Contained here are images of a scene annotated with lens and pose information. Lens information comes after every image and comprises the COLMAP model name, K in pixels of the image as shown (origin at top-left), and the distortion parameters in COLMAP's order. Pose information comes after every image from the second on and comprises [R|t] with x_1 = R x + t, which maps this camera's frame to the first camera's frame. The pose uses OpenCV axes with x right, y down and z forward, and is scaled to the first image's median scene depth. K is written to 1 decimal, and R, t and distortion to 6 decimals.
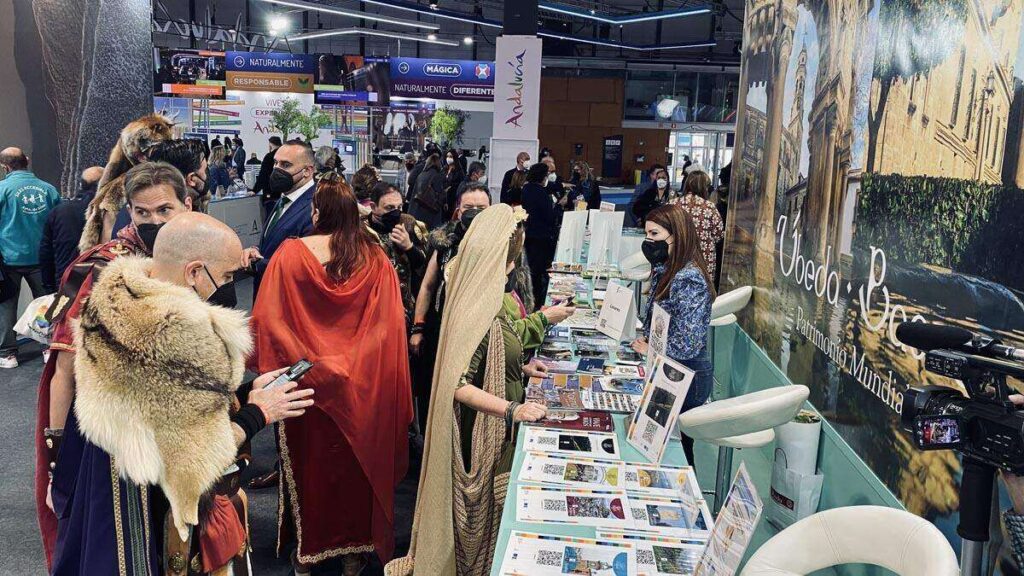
lens RADIAL K [[789.9, 0, 510.1], [0, 789.9, 290.0], [0, 0, 1]] dist [0.025756, -0.021906]
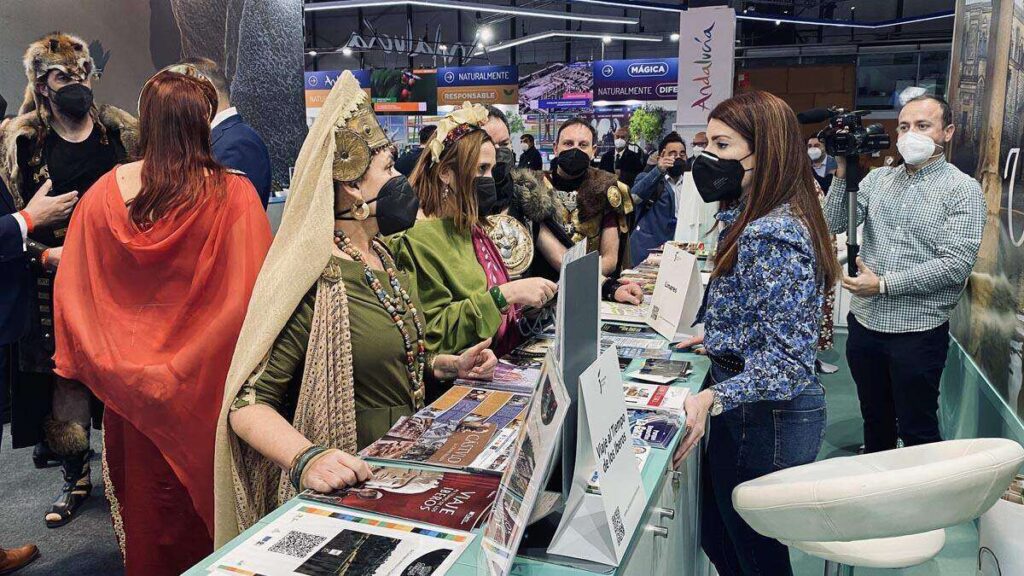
lens RADIAL K [[789.9, 0, 511.0], [0, 789.9, 287.4], [0, 0, 1]] dist [0.025756, -0.021906]
pose [[0.960665, 0.005945, -0.277645, 0.071747], [-0.012097, 0.999718, -0.020452, 0.014321], [0.277445, 0.023007, 0.960466, 0.154562]]
